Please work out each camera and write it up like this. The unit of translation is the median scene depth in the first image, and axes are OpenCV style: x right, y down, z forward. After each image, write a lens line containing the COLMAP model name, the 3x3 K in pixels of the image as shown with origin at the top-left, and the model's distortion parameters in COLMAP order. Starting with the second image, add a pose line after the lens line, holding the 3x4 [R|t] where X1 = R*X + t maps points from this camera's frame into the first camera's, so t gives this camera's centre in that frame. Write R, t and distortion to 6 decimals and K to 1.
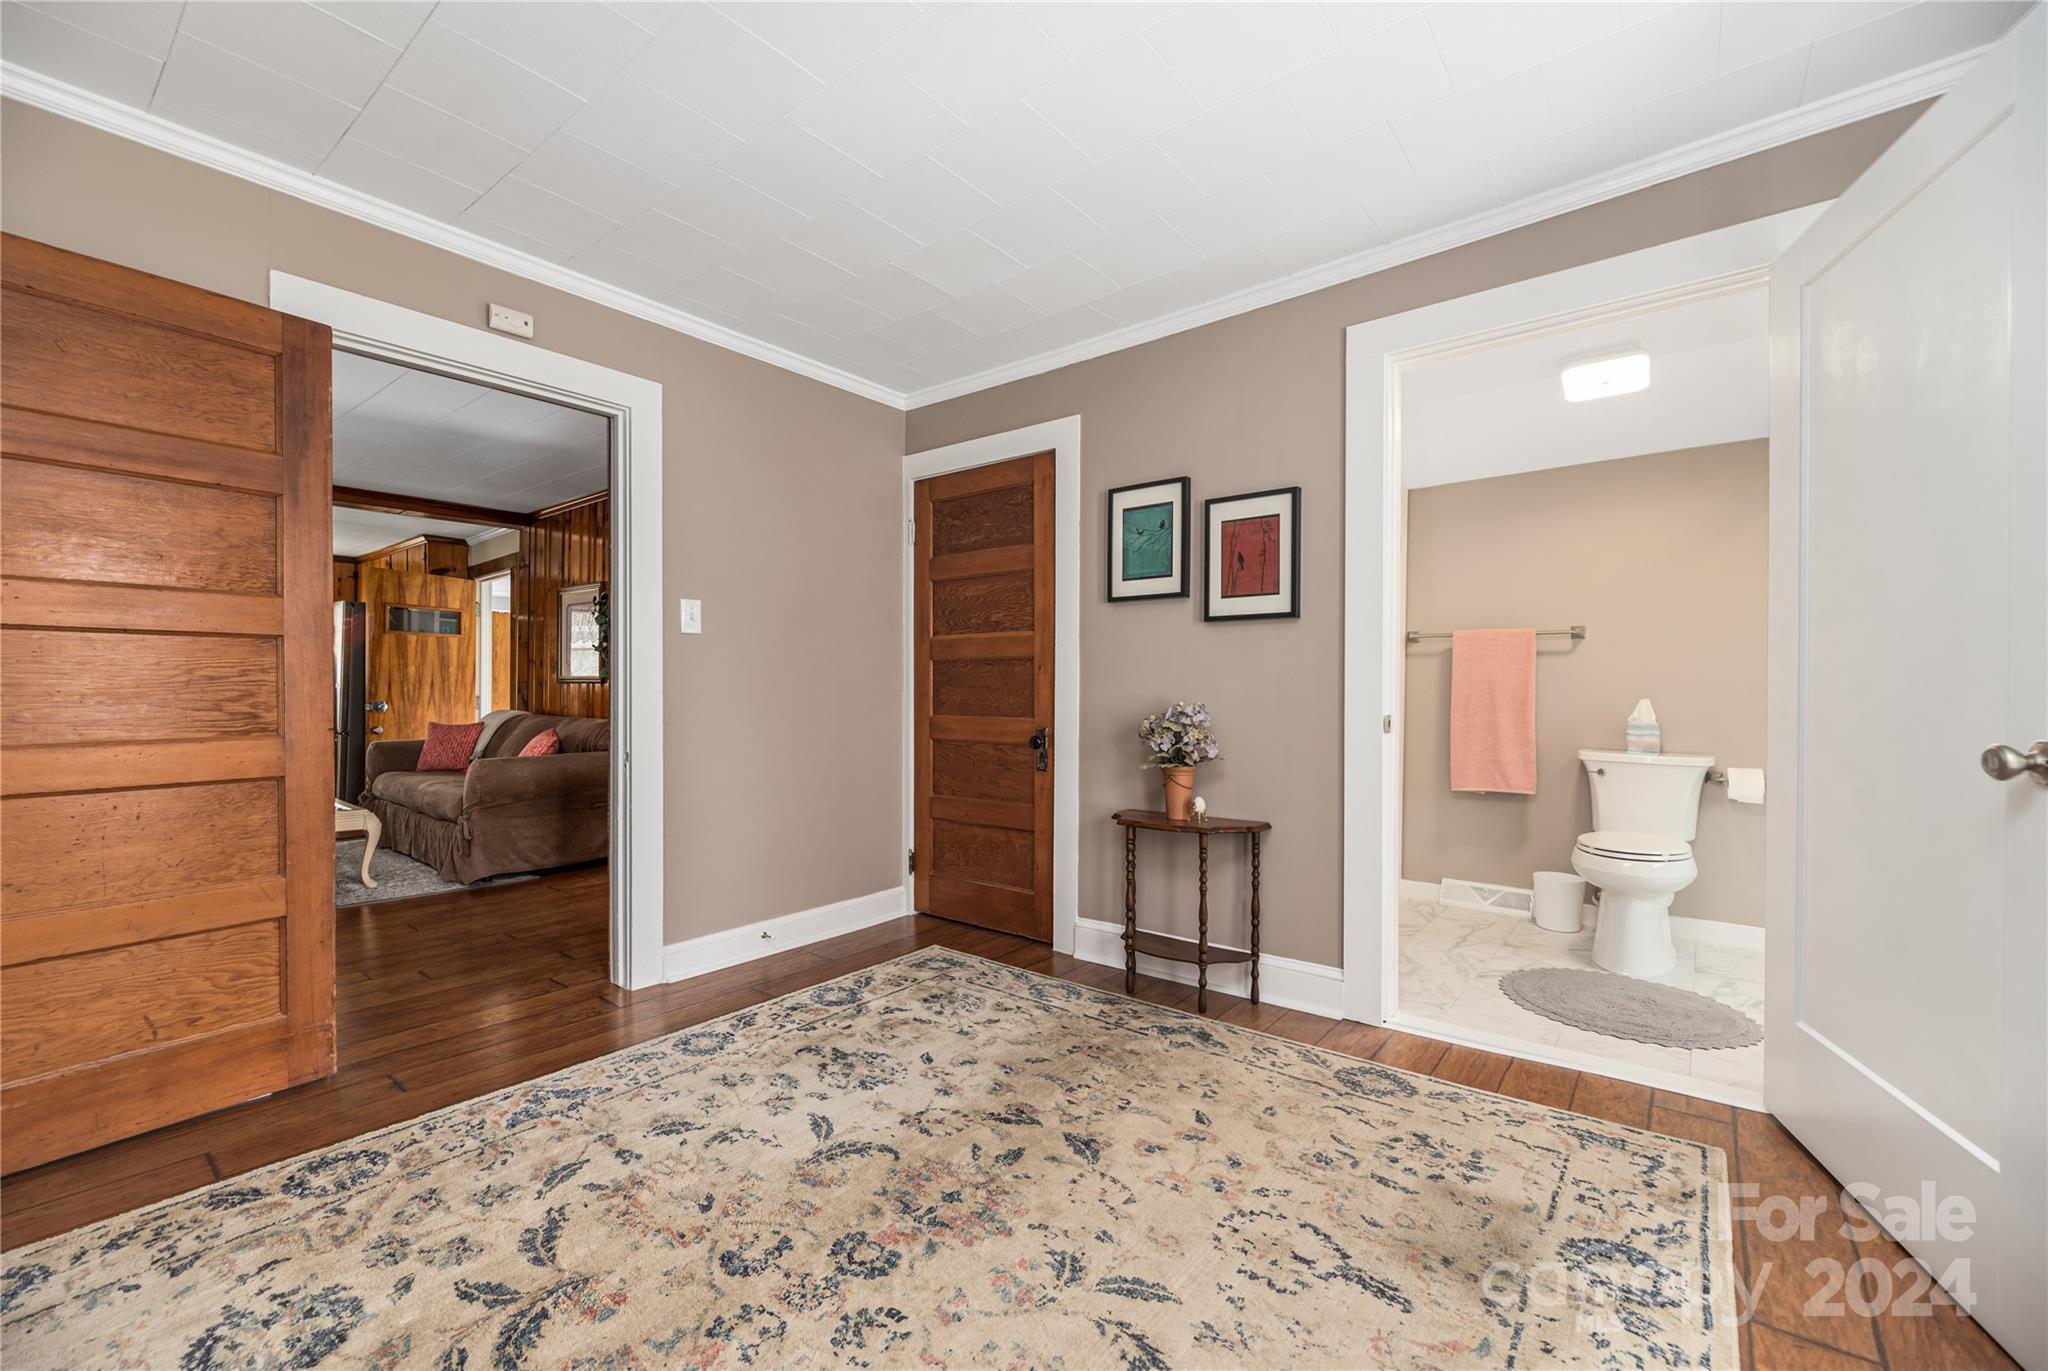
lens RADIAL K [[839.5, 0, 1024.2], [0, 839.5, 702.9], [0, 0, 1]] dist [0.002113, 0.000031]
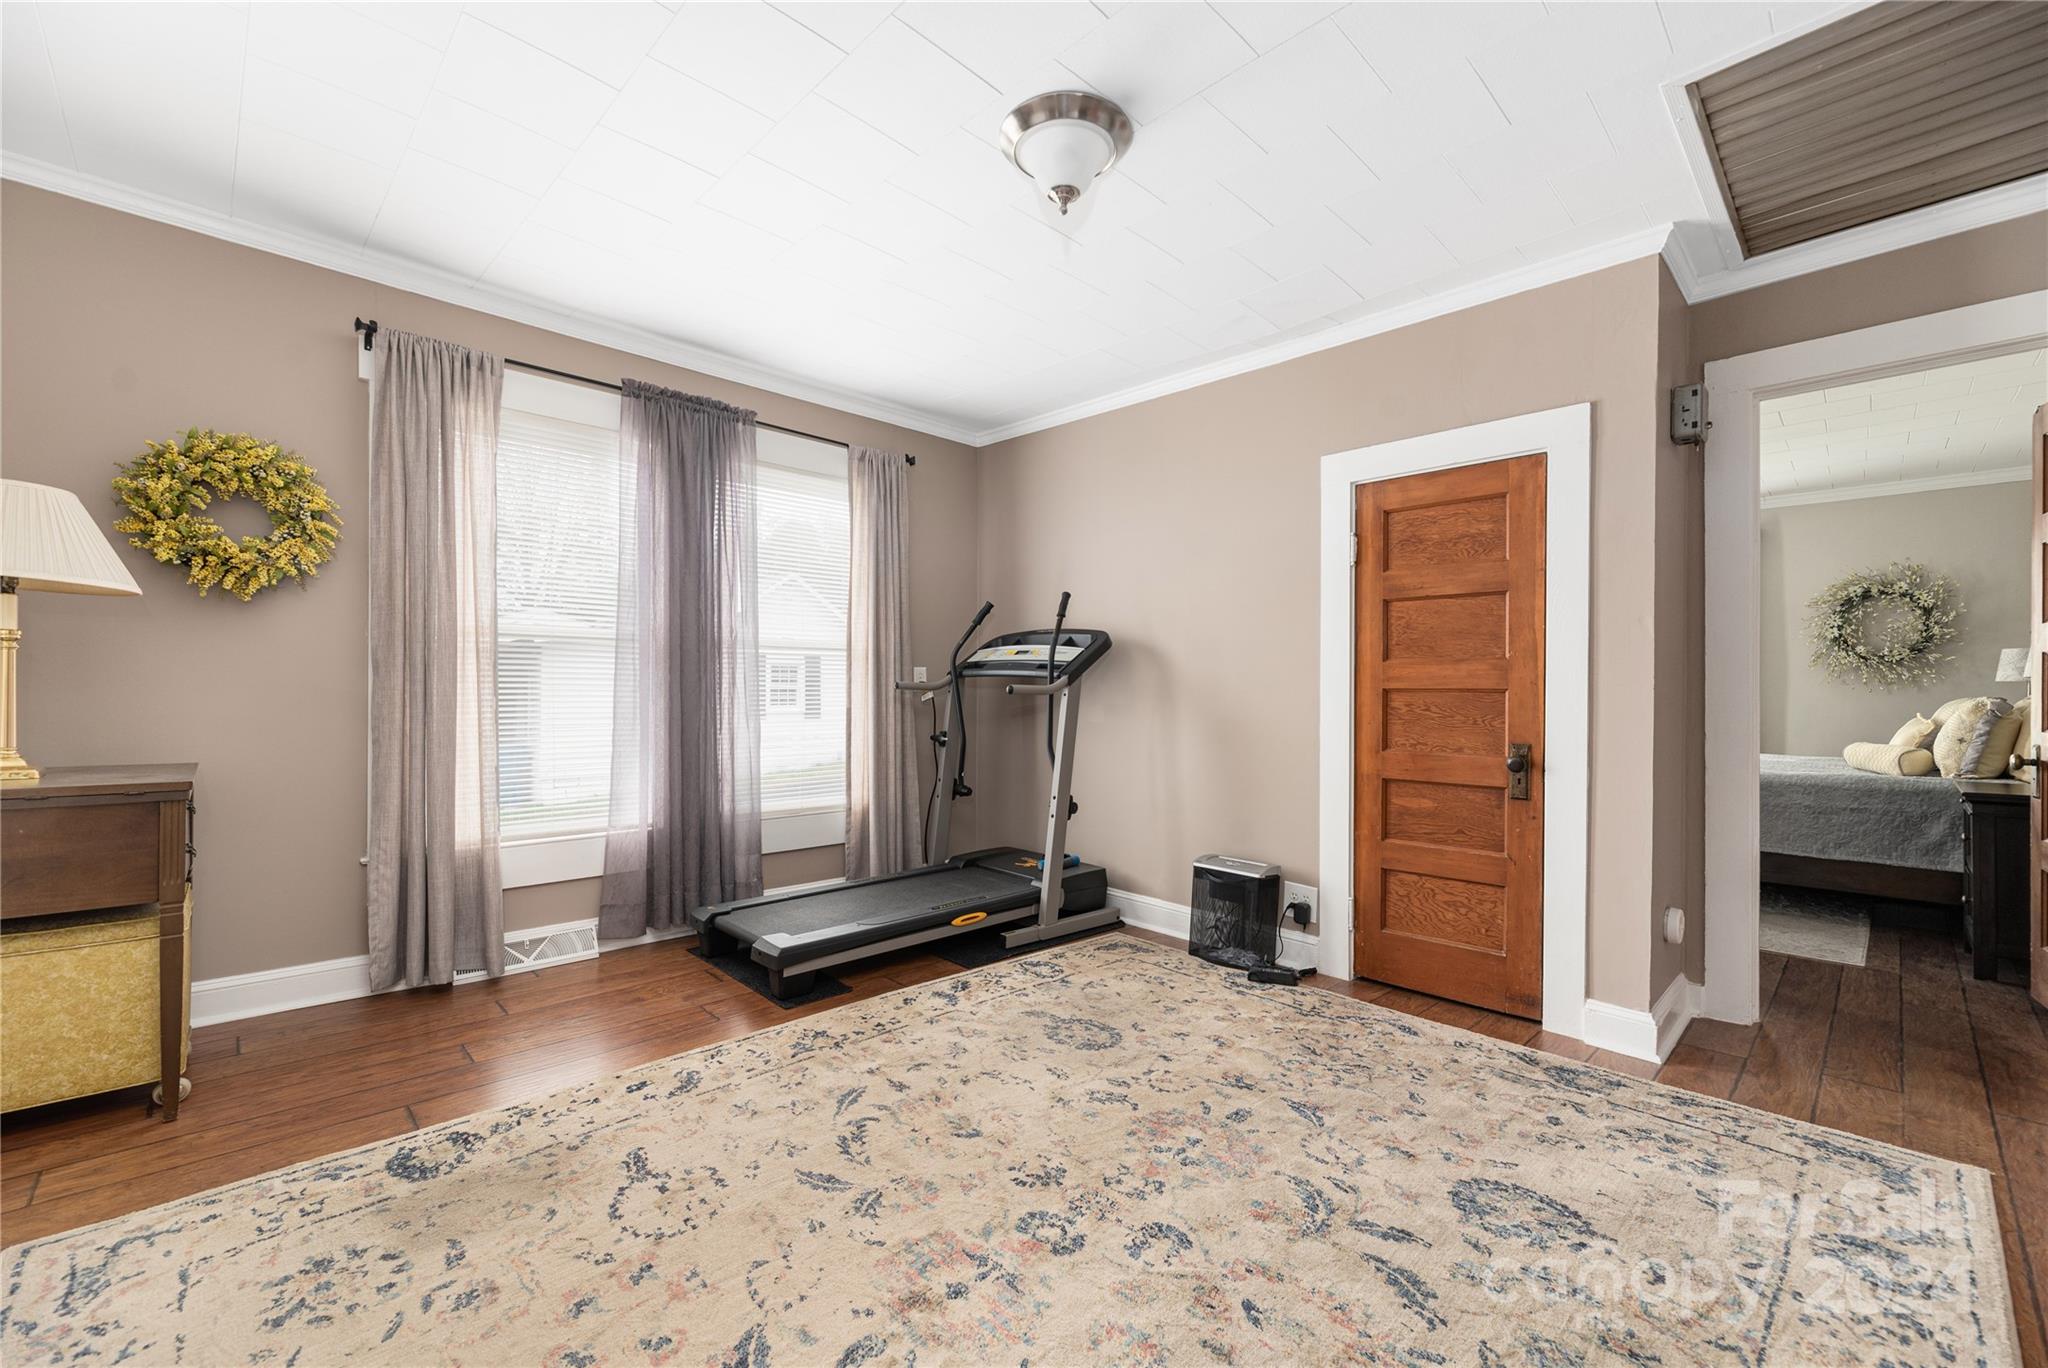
lens RADIAL K [[839.5, 0, 1025.9], [0, 839.5, 692.8], [0, 0, 1]] dist [0.002113, 0.000031]
pose [[-0.992308, -0.004420, 0.123717, -0.288549], [-0.003309, 0.999952, 0.009180, -0.015407], [-0.123752, 0.008700, -0.992275, 2.053327]]
